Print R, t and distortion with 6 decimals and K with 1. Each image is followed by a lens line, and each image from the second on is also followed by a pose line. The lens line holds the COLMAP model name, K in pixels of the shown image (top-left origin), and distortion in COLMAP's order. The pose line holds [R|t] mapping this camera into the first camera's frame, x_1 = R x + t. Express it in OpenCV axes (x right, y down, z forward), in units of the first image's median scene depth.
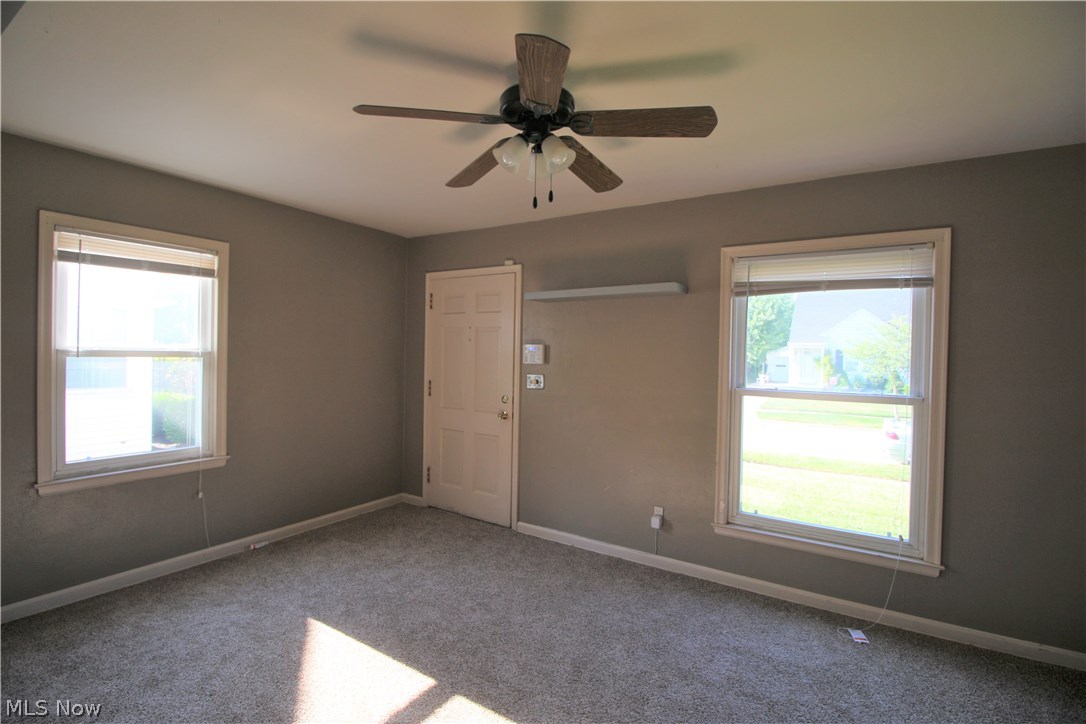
lens RADIAL K [[501.3, 0, 545.5], [0, 501.3, 360.2], [0, 0, 1]] dist [0.000145, -0.013214]
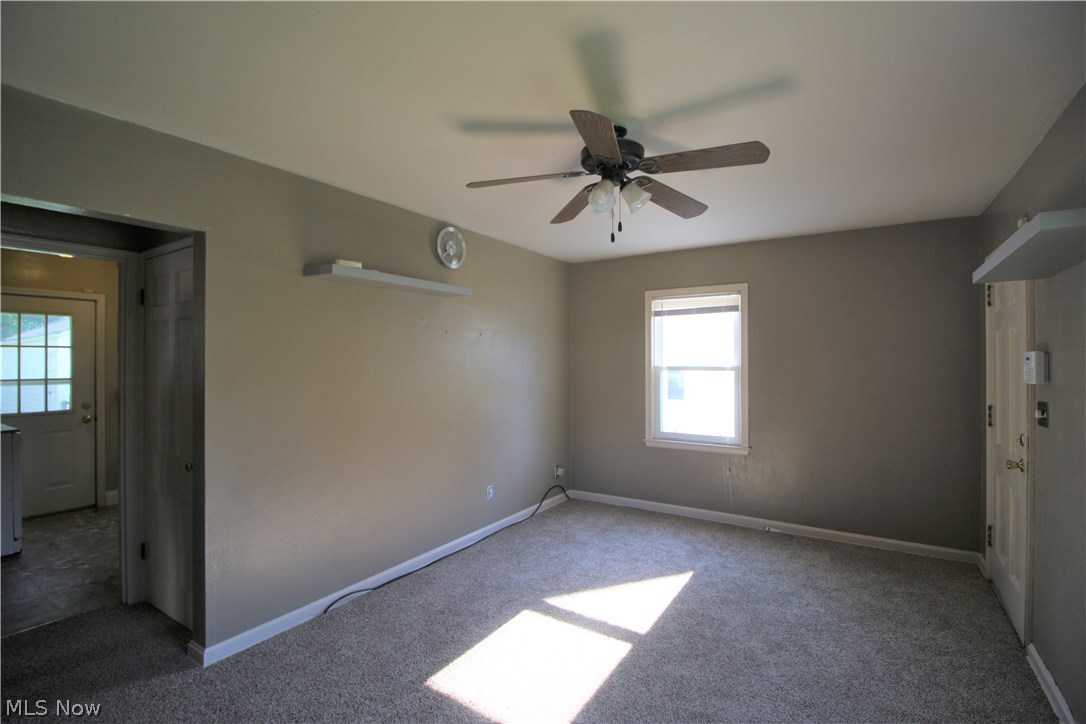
lens RADIAL K [[501.3, 0, 545.5], [0, 501.3, 360.2], [0, 0, 1]] dist [0.000145, -0.013214]
pose [[-0.005508, -0.020395, -0.999777, 0.678196], [-0.016914, 0.999651, -0.020299, 0.001047], [0.999842, 0.016798, -0.005851, 0.499679]]
